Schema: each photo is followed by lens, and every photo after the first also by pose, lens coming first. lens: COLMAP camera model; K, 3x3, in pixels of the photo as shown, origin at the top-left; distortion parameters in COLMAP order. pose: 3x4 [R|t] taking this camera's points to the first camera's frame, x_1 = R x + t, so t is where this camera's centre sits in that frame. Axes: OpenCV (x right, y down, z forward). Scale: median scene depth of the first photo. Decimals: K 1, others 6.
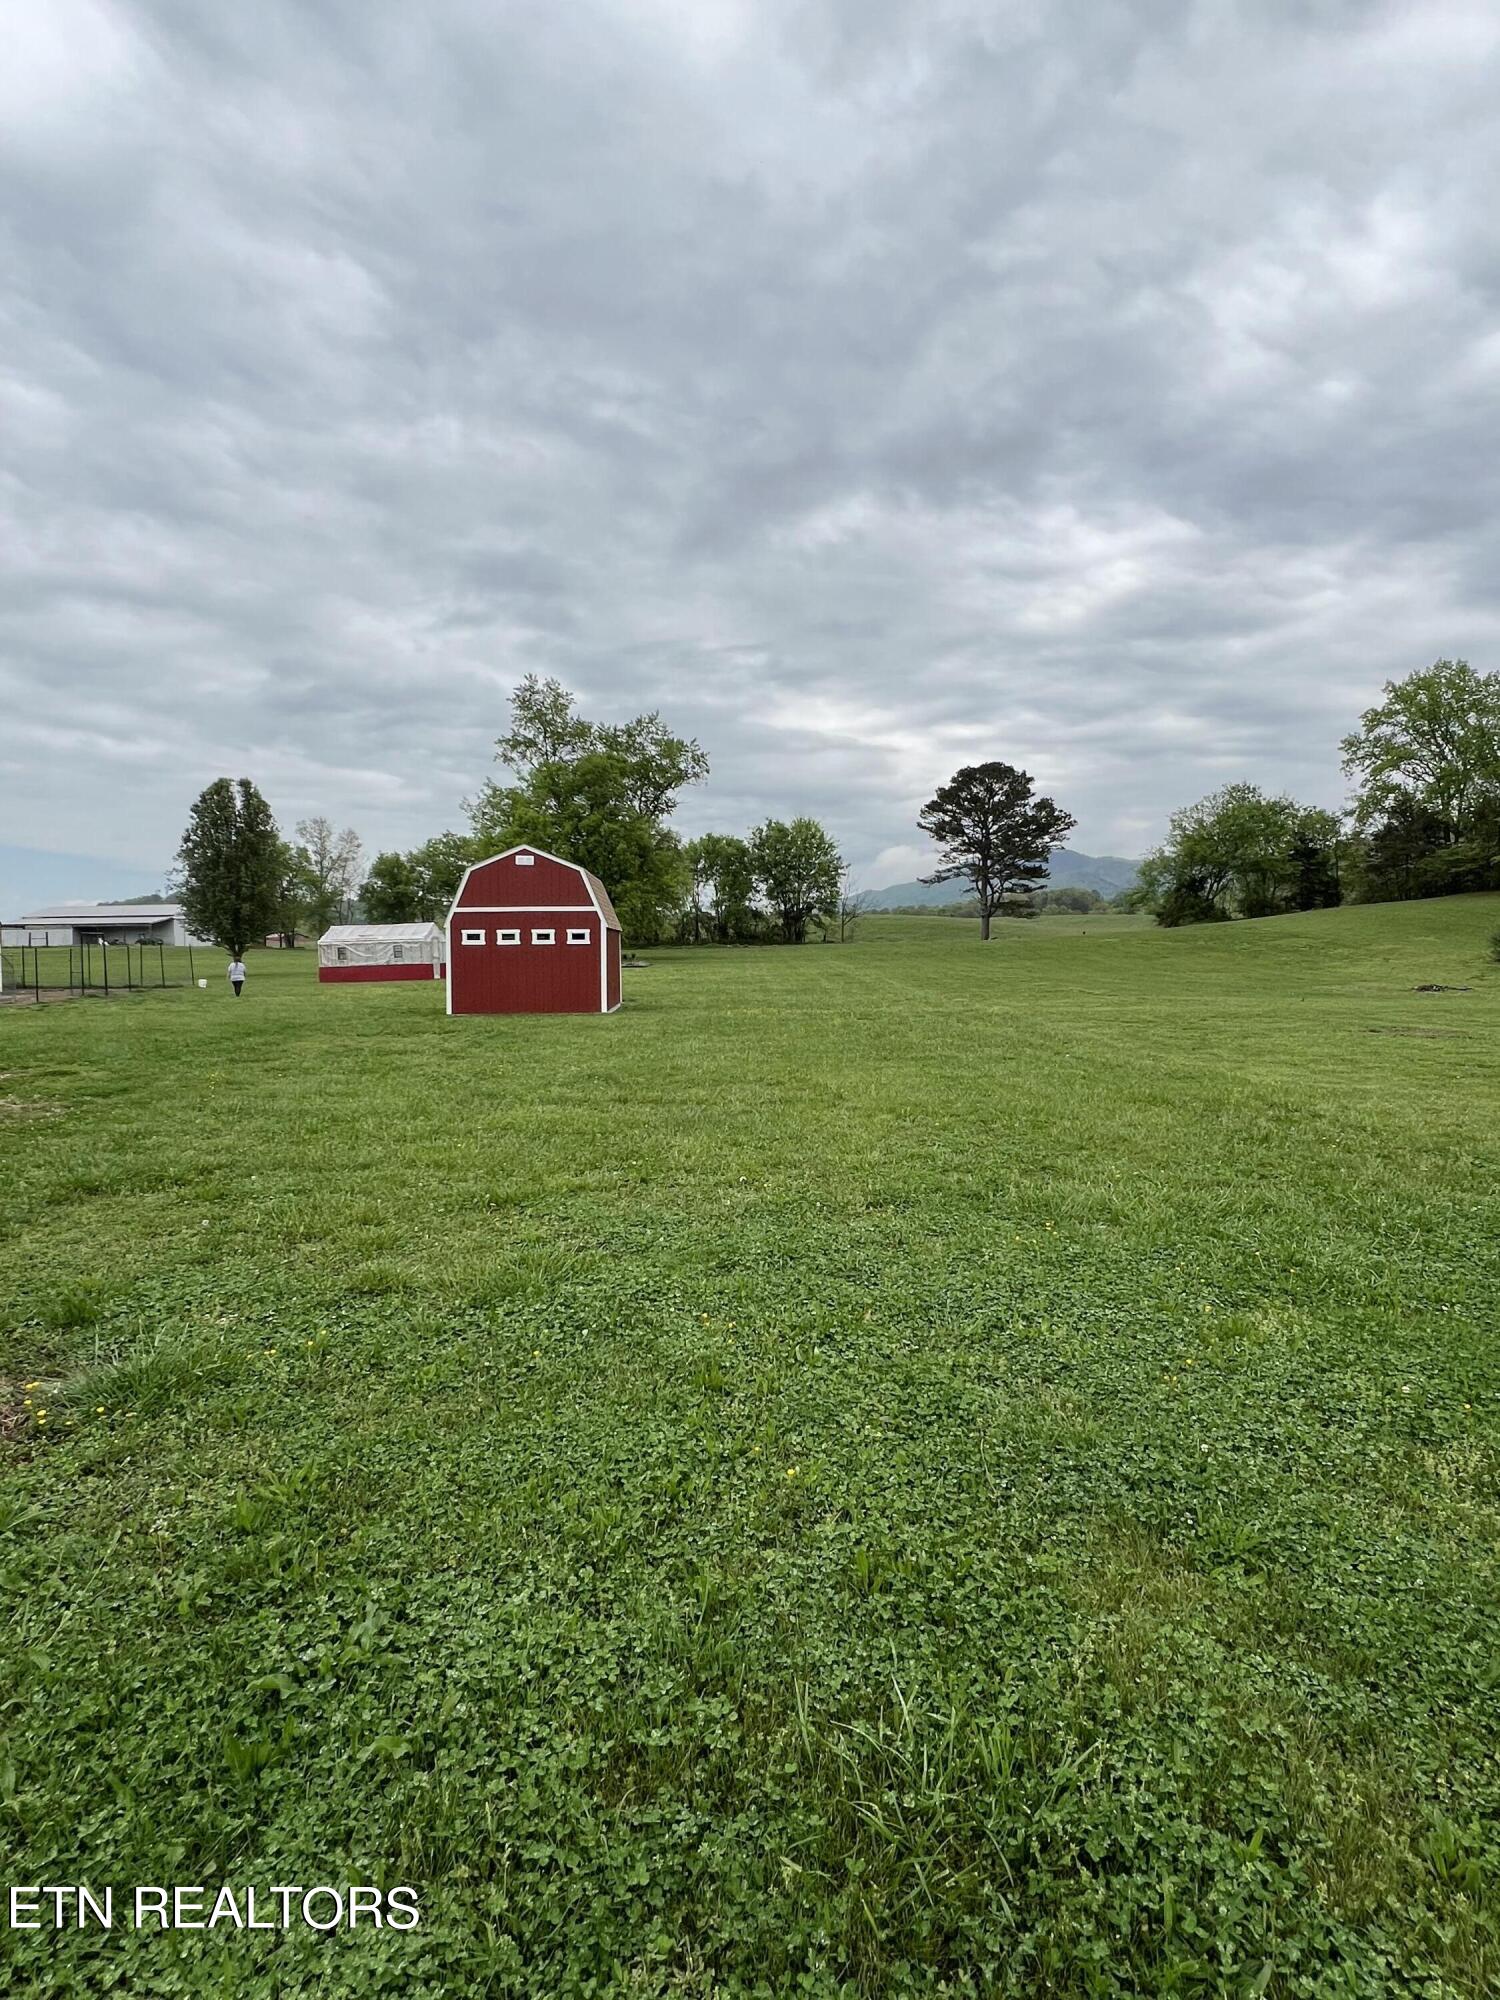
lens RADIAL K [[1040.1, 0, 745.6], [0, 1040.1, 992.0], [0, 0, 1]] dist [-0.035500, -0.000407]
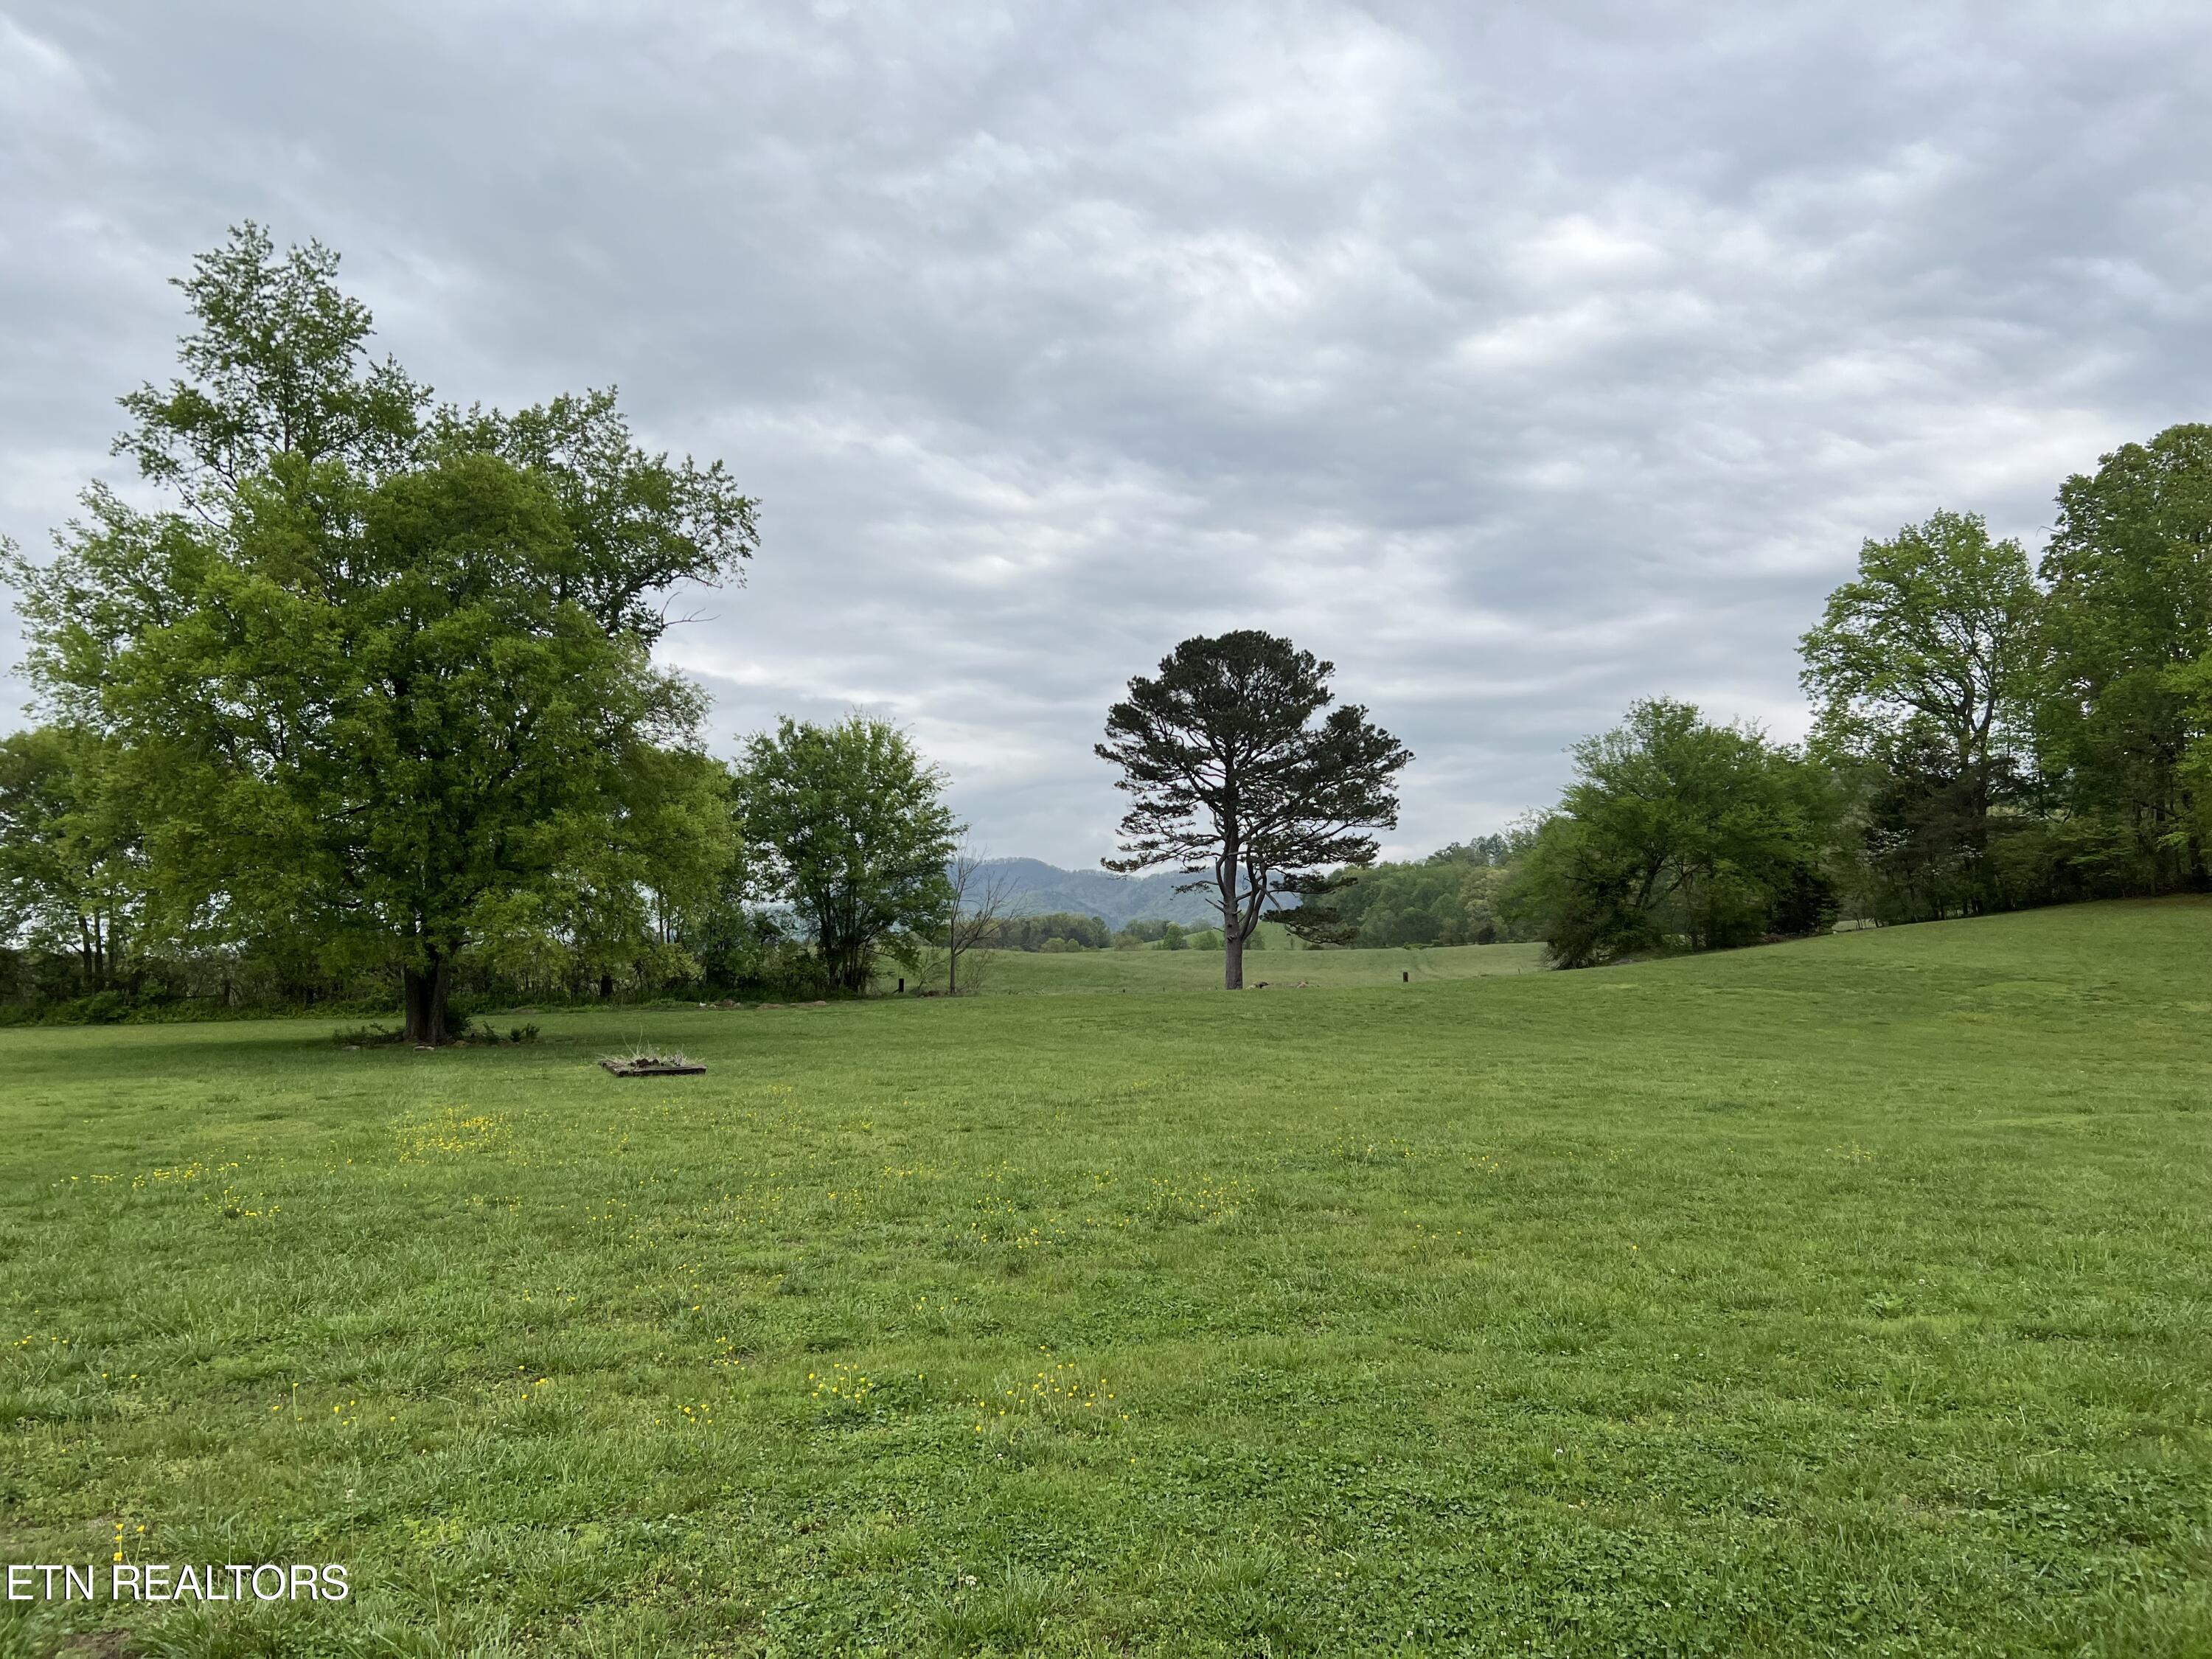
lens RADIAL K [[1675.3, 0, 1110.4], [0, 1675.3, 851.4], [0, 0, 1]] dist [0.032545, -0.004934]
pose [[0.944458, 0.027551, 0.327475, -0.083340], [0.017057, 0.991027, -0.132572, -0.012192], [-0.328189, 0.130794, 0.935513, 0.289242]]
